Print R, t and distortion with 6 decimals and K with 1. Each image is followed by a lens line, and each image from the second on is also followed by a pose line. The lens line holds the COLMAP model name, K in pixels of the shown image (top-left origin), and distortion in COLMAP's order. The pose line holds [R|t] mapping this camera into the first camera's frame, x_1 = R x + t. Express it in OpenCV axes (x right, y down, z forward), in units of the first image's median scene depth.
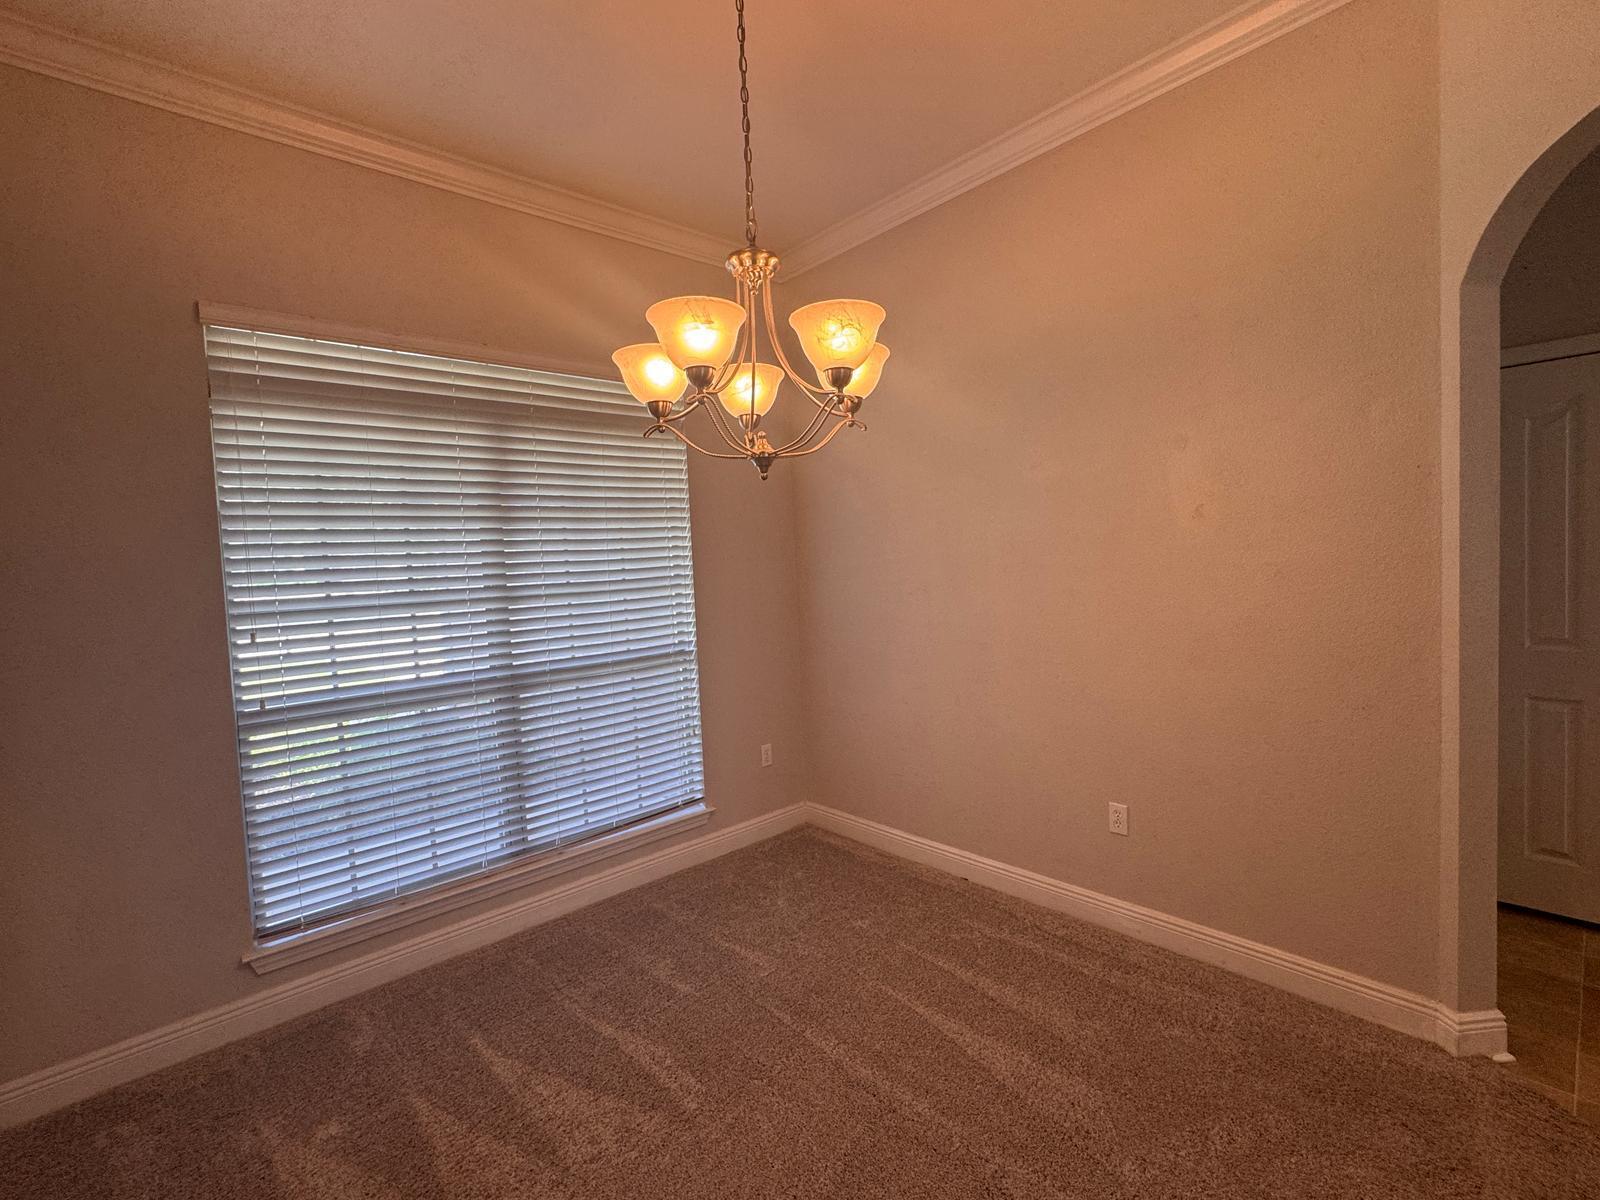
lens RADIAL K [[720.7, 0, 799.4], [0, 720.7, 596.4], [0, 0, 1]] dist [-0.002737, 0.000295]
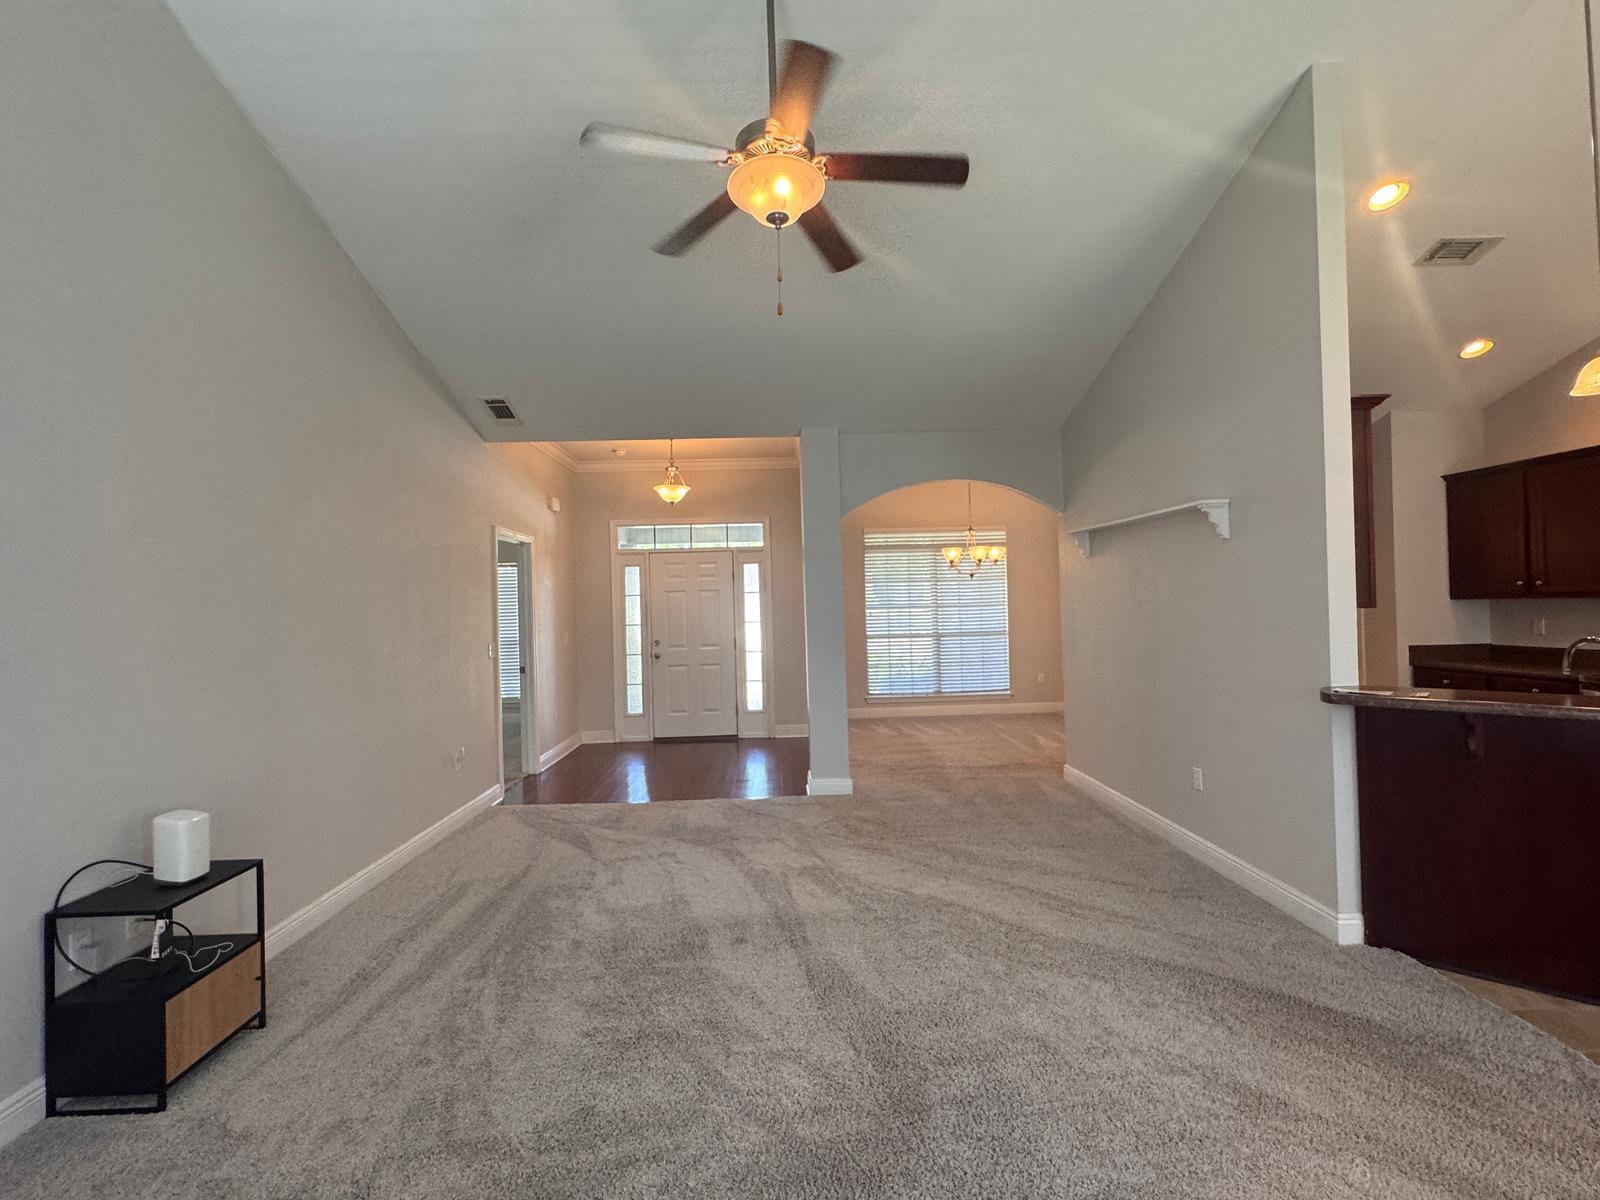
lens RADIAL K [[720.7, 0, 799.4], [0, 720.7, 596.4], [0, 0, 1]] dist [-0.002737, 0.000295]
pose [[0.763512, 0.021159, -0.645447, 1.135618], [-0.044716, 0.998796, -0.020153, 0.047061], [0.644243, 0.044249, 0.763539, -1.739029]]
